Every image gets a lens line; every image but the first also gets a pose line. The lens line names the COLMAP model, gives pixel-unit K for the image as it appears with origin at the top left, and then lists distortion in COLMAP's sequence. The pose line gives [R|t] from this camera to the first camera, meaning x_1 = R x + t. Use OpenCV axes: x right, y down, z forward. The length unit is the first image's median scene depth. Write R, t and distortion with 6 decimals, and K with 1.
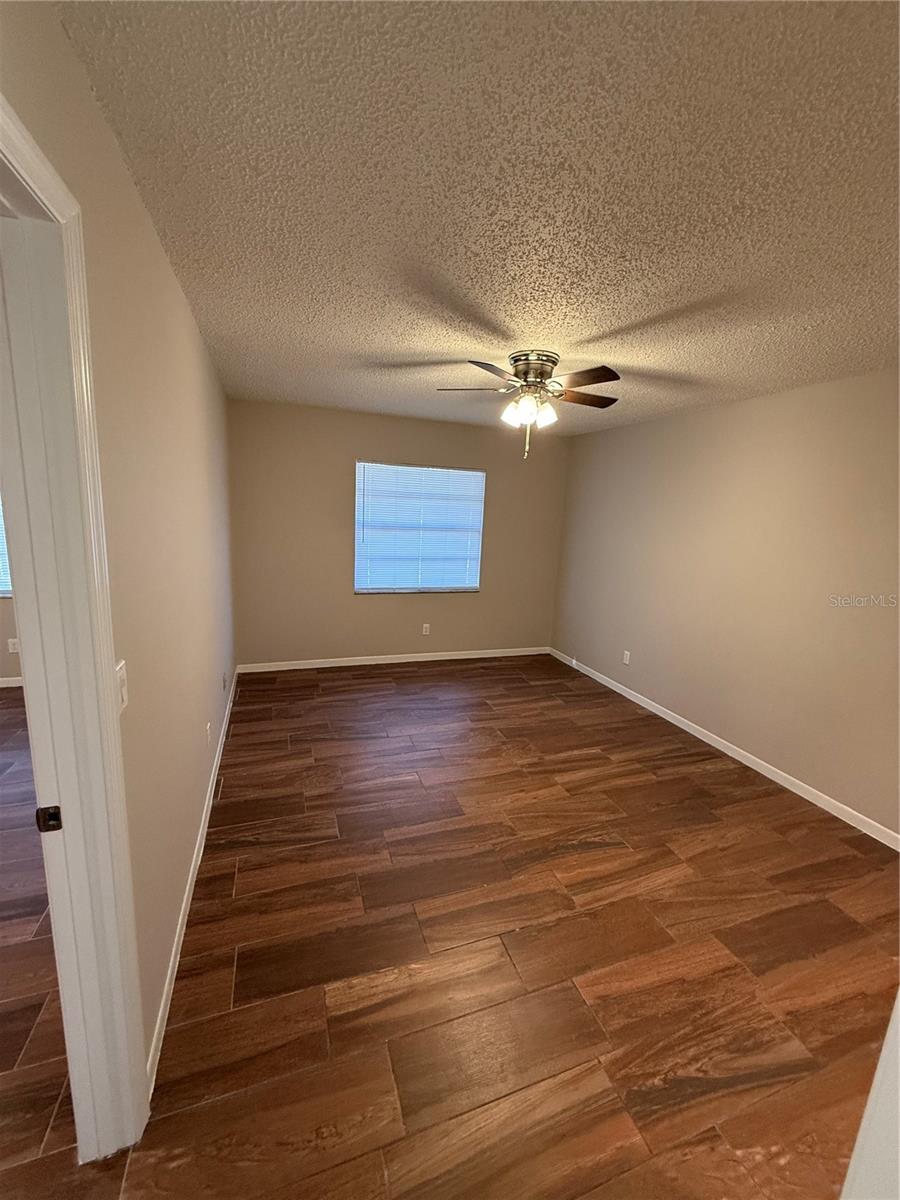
lens RADIAL K [[478.9, 0, 448.6], [0, 478.9, 598.7], [0, 0, 1]] dist [0.002471, -0.000060]
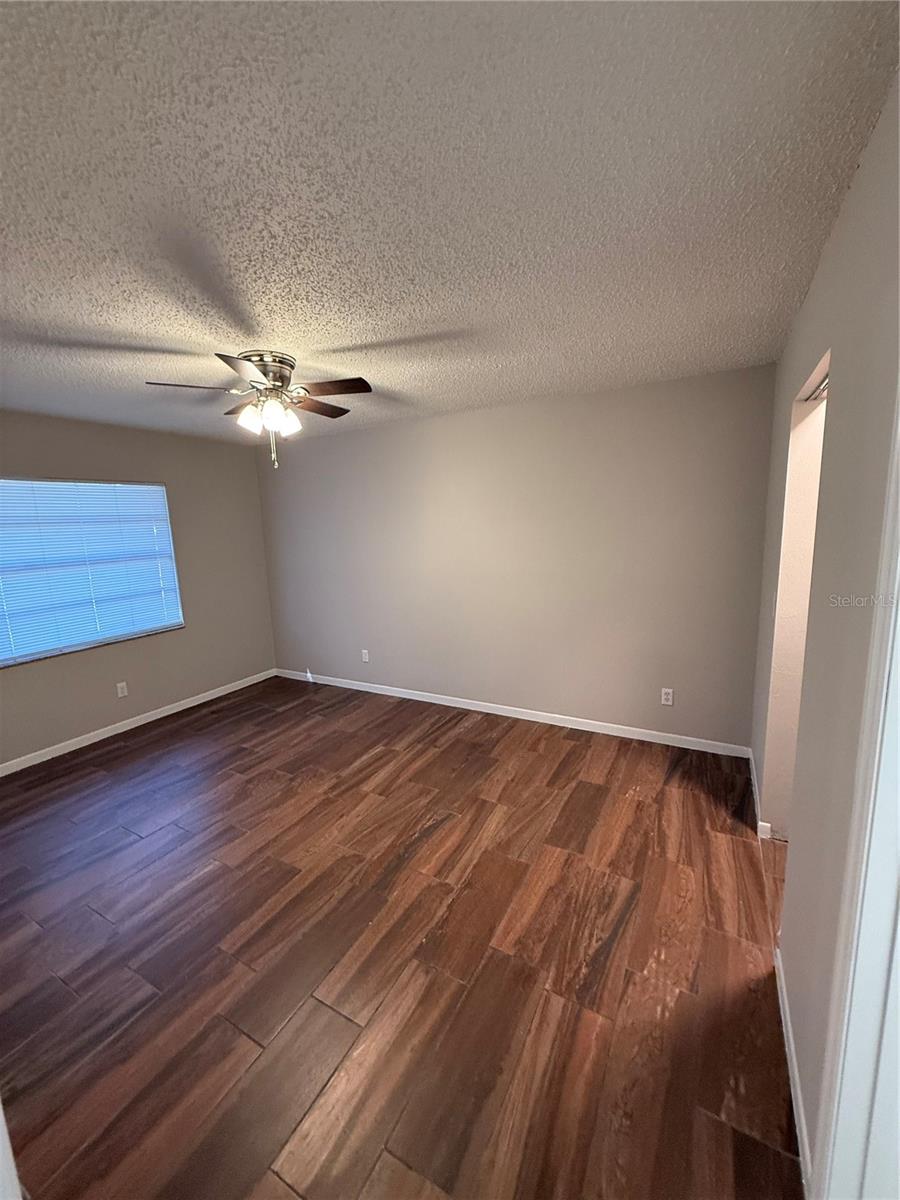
lens RADIAL K [[478.9, 0, 448.6], [0, 478.9, 598.7], [0, 0, 1]] dist [0.002471, -0.000060]
pose [[0.744815, -0.184469, 0.641266, -0.217406], [0.198251, 0.978808, 0.051304, -0.026582], [-0.637140, 0.088920, 0.765602, 0.100363]]
